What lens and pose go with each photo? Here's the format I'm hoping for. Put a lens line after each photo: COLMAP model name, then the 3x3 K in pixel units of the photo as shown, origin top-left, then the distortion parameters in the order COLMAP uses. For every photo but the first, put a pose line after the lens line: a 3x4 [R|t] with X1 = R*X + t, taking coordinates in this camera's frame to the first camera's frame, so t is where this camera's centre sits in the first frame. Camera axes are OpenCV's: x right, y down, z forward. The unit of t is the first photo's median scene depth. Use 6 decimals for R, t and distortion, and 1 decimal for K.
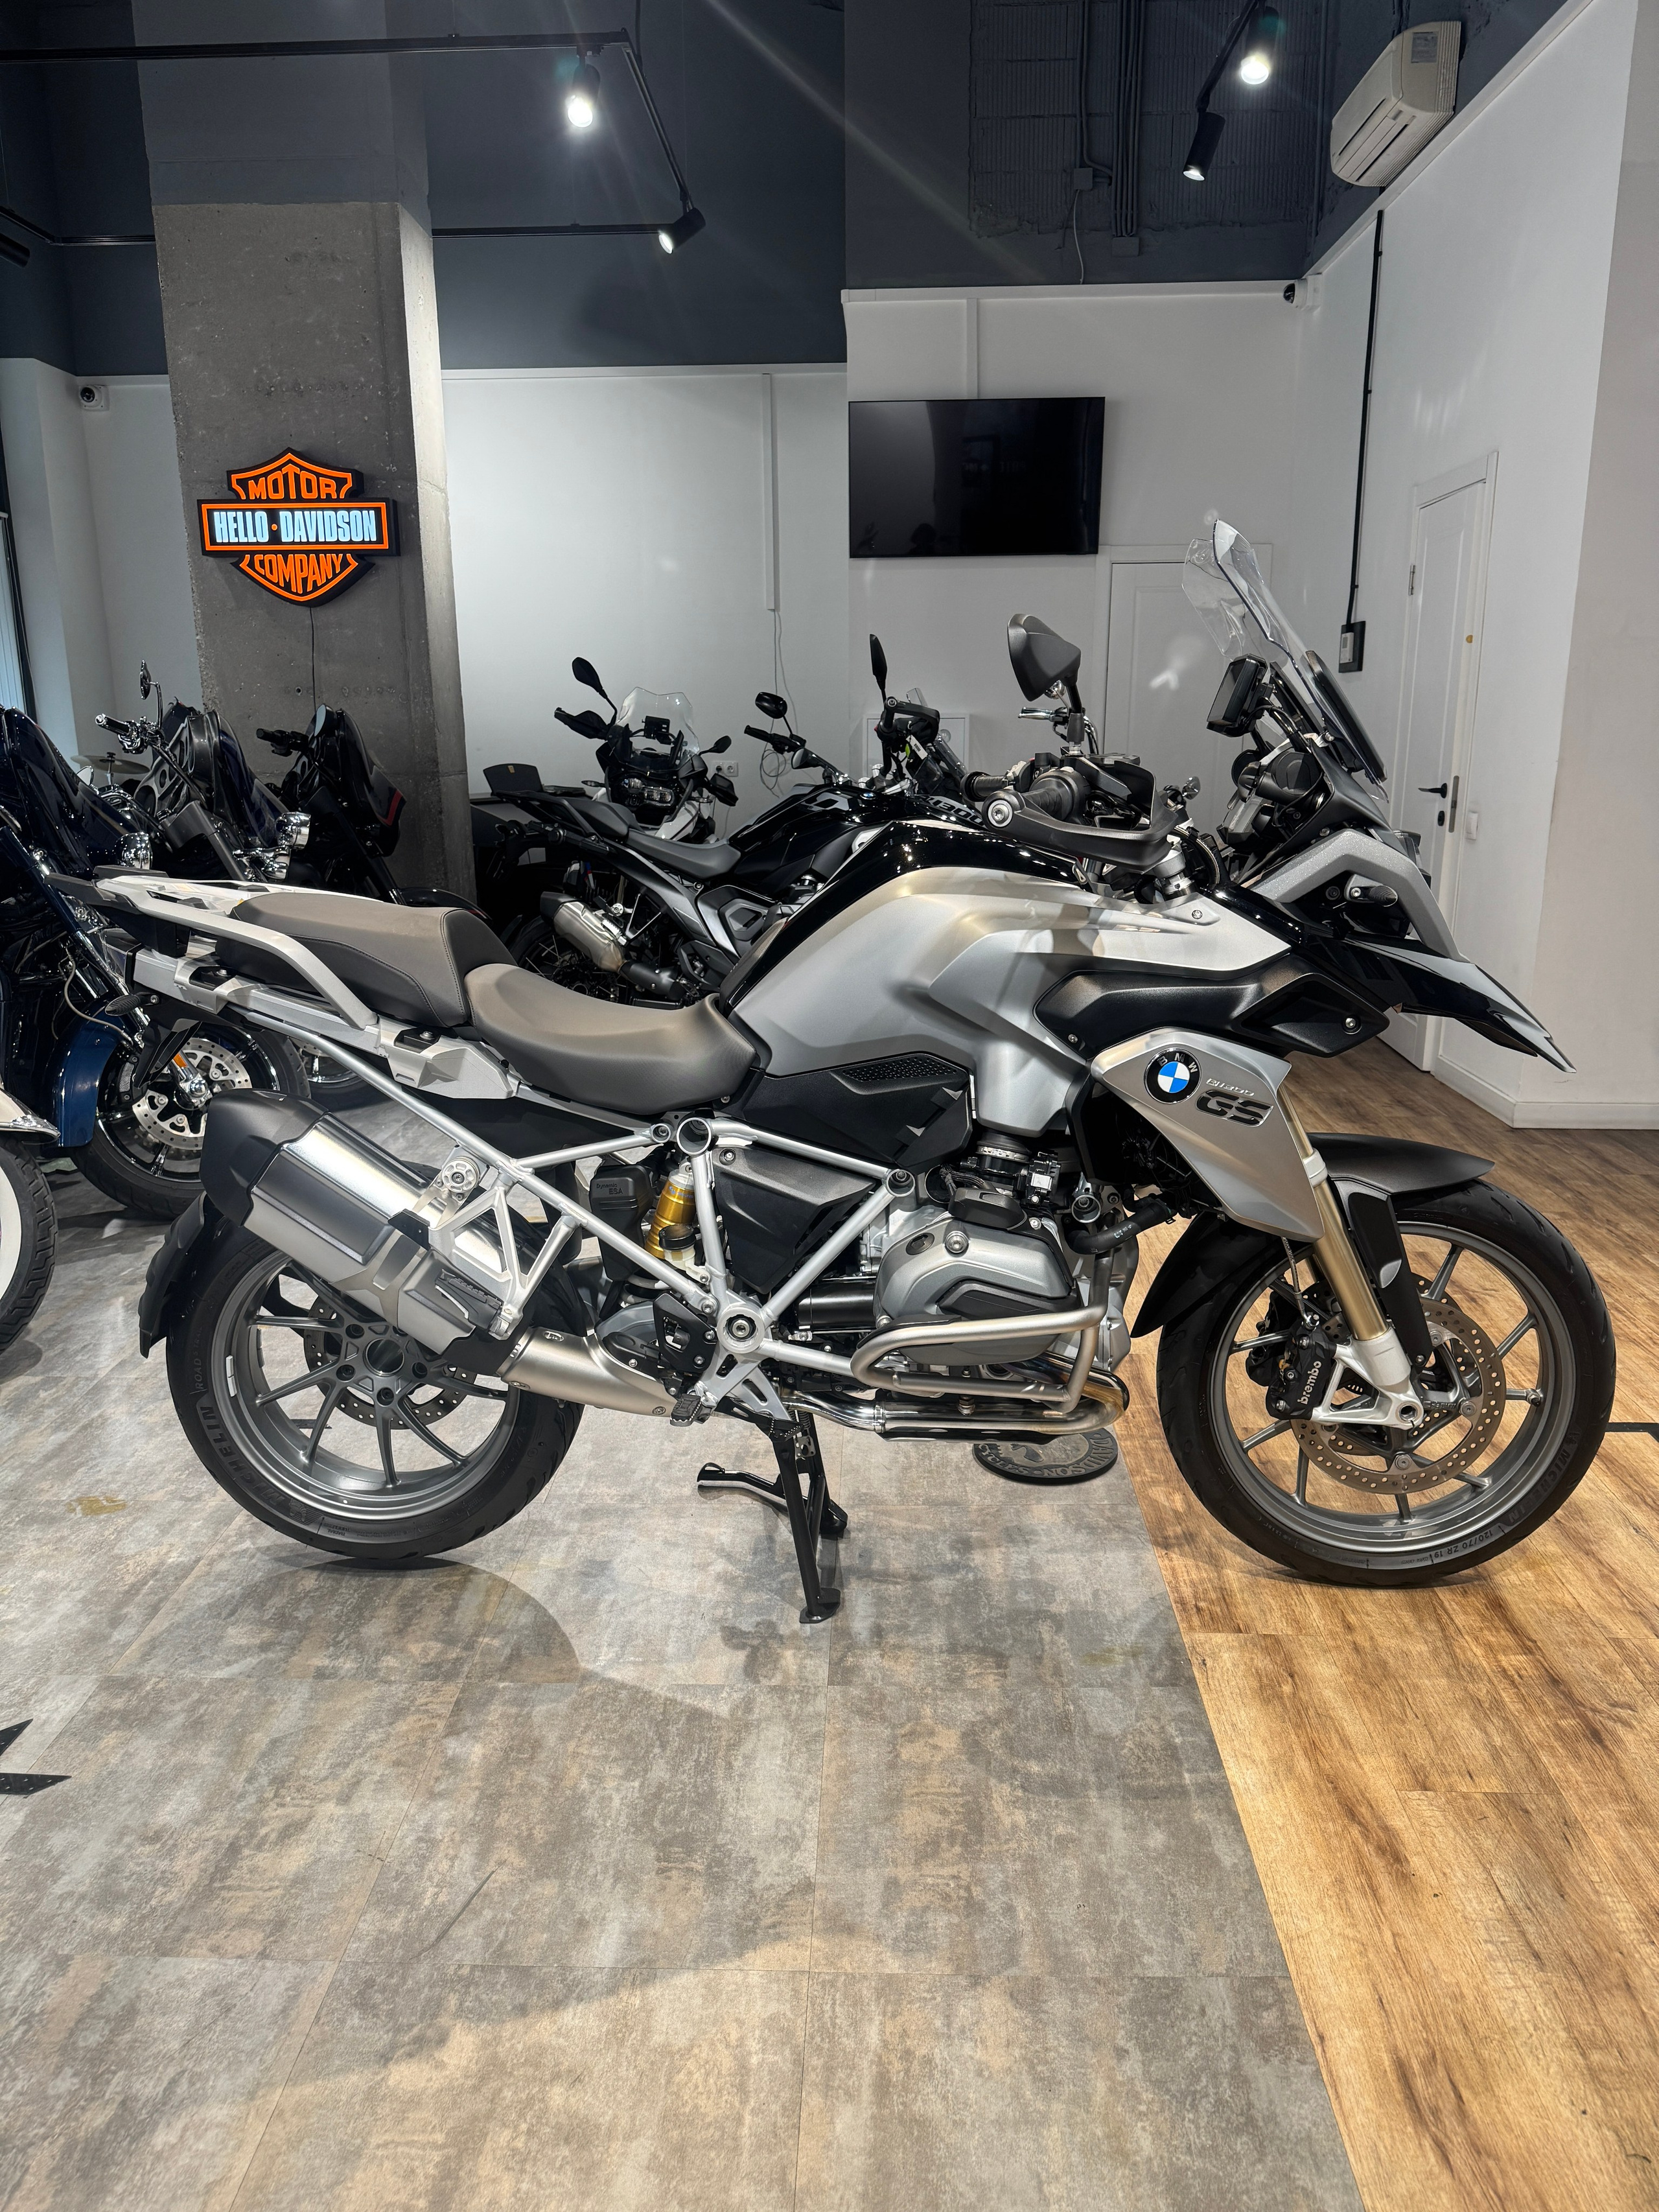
lens RADIAL K [[1558.4, 0, 838.0], [0, 1558.4, 1102.6], [0, 0, 1]] dist [0.099216, -0.185058]
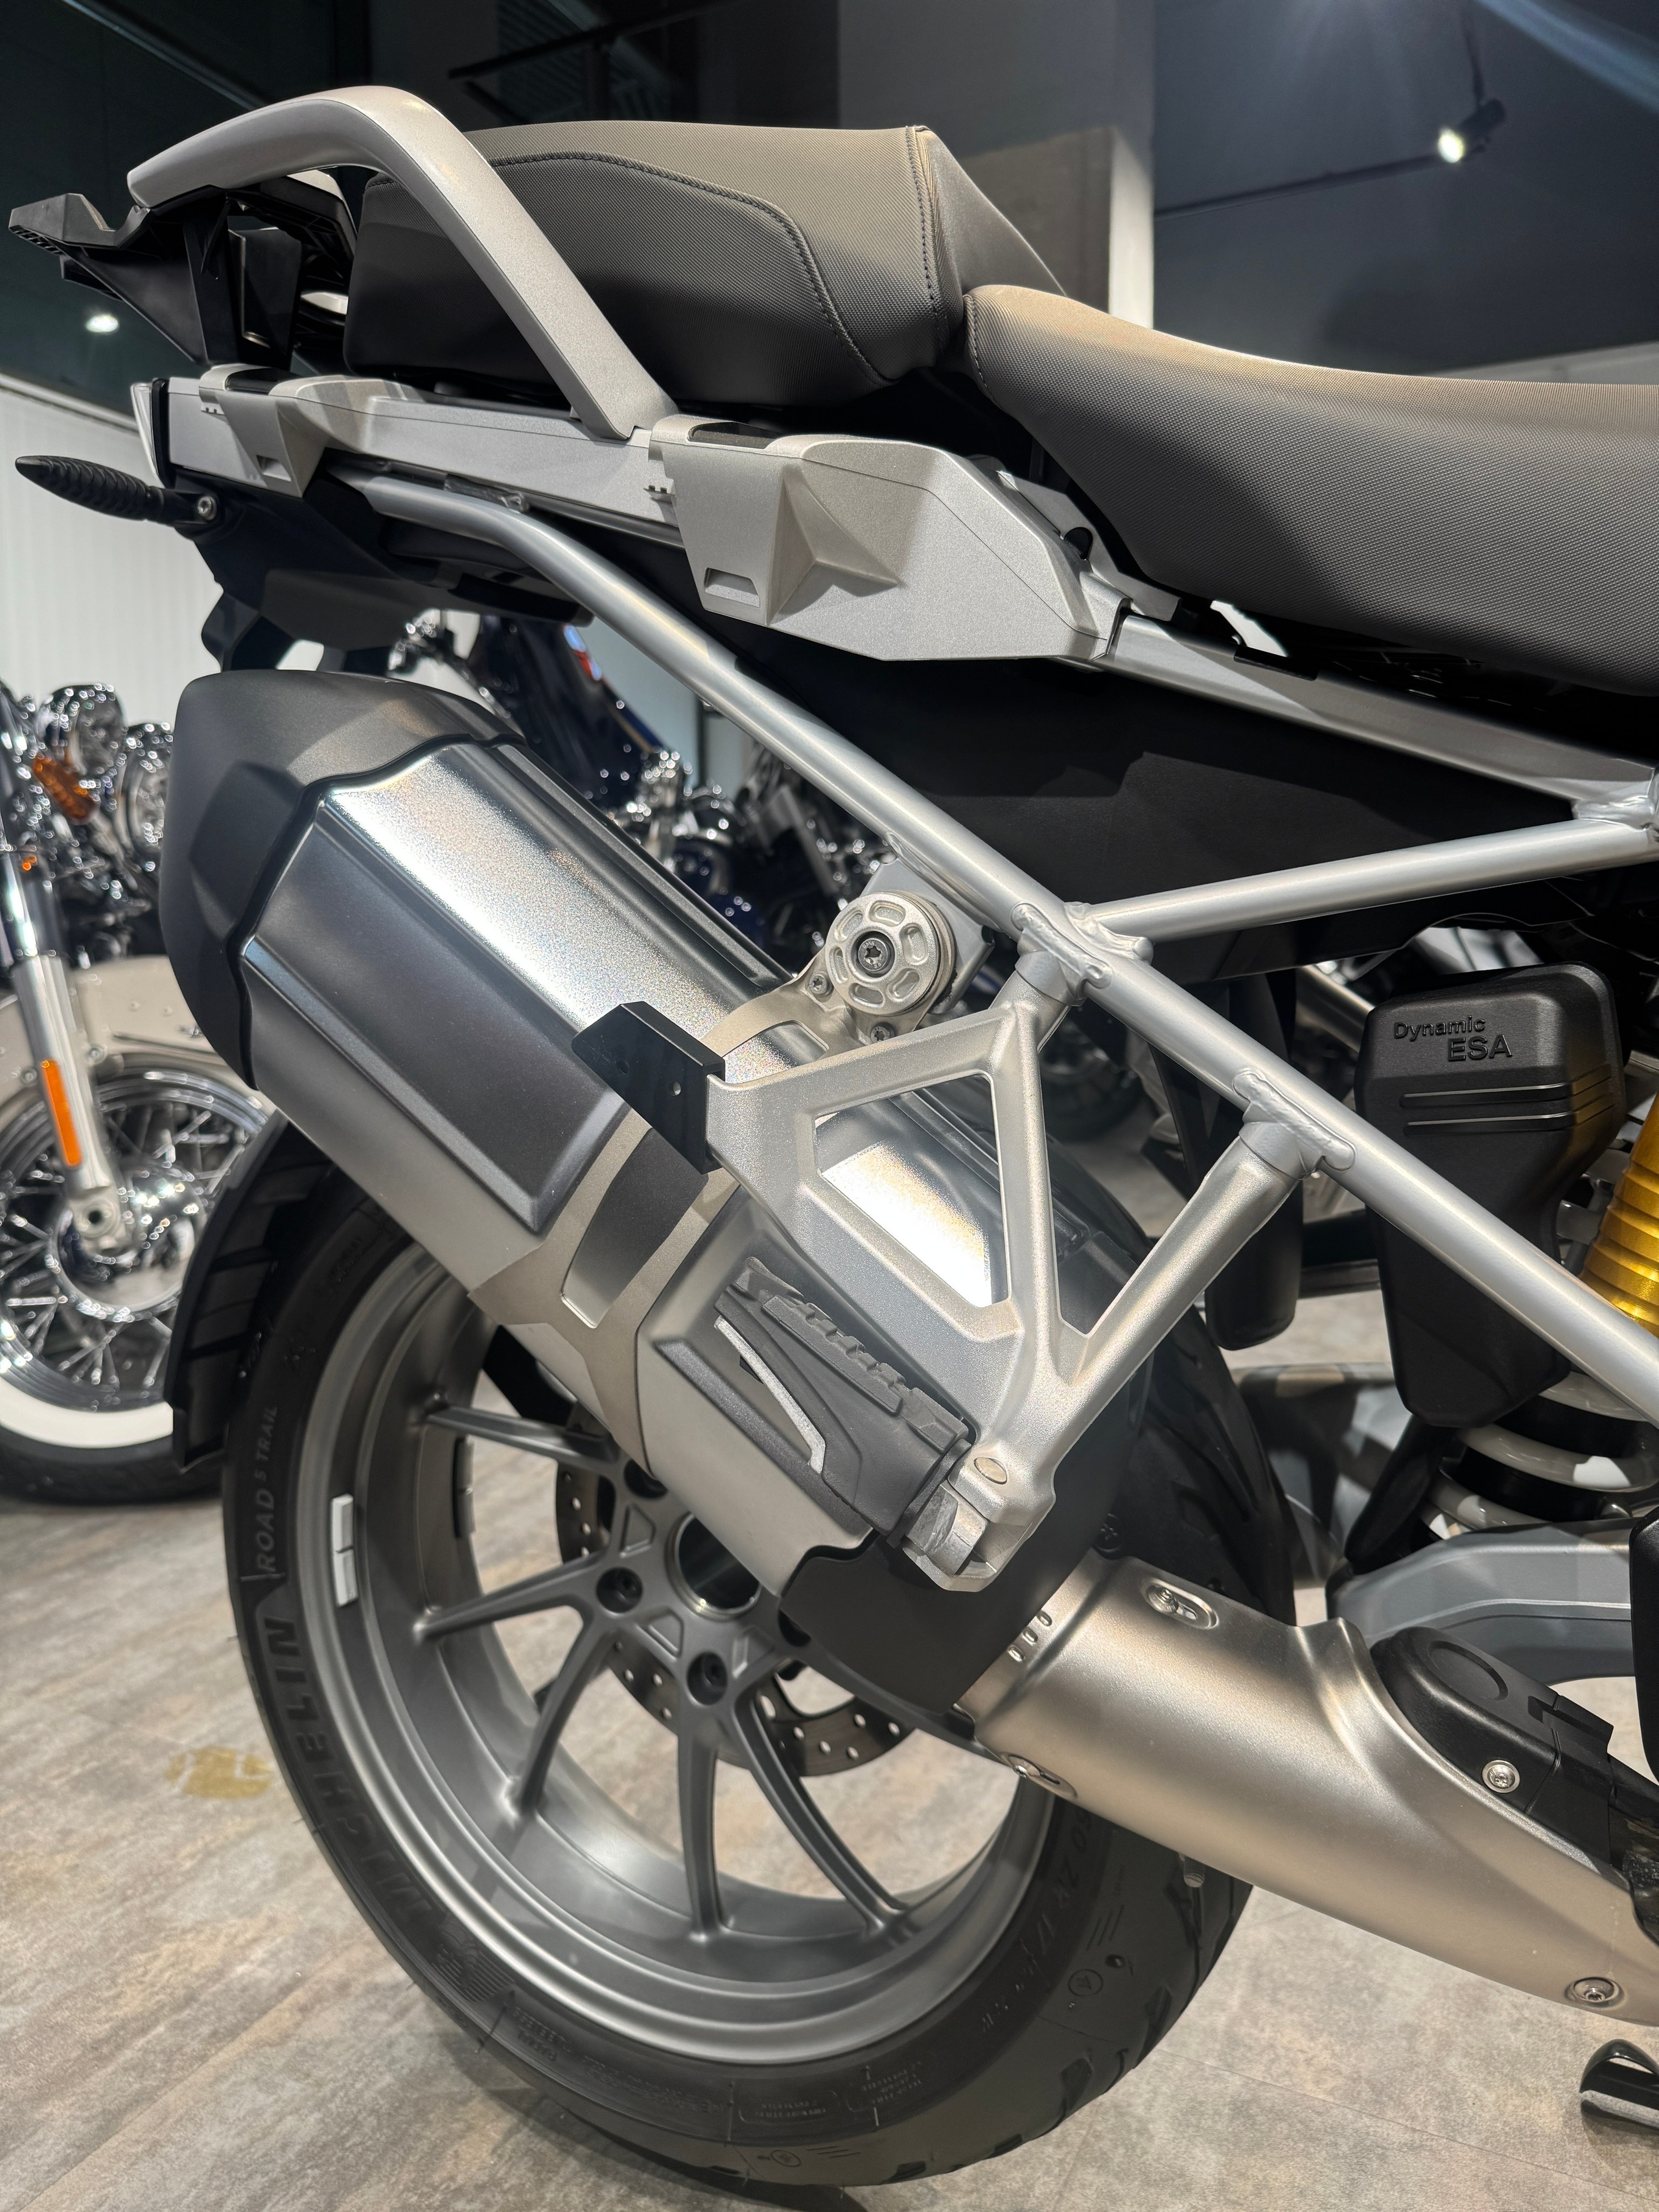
lens RADIAL K [[1585.8, 0, 834.2], [0, 1585.8, 1116.5], [0, 0, 1]] dist [0.016276, -0.030586]
pose [[0.910911, 0.051478, -0.409378, -0.109079], [-0.099530, 0.990301, -0.096940, 0.083930], [0.400418, 0.129049, 0.907200, 0.608271]]
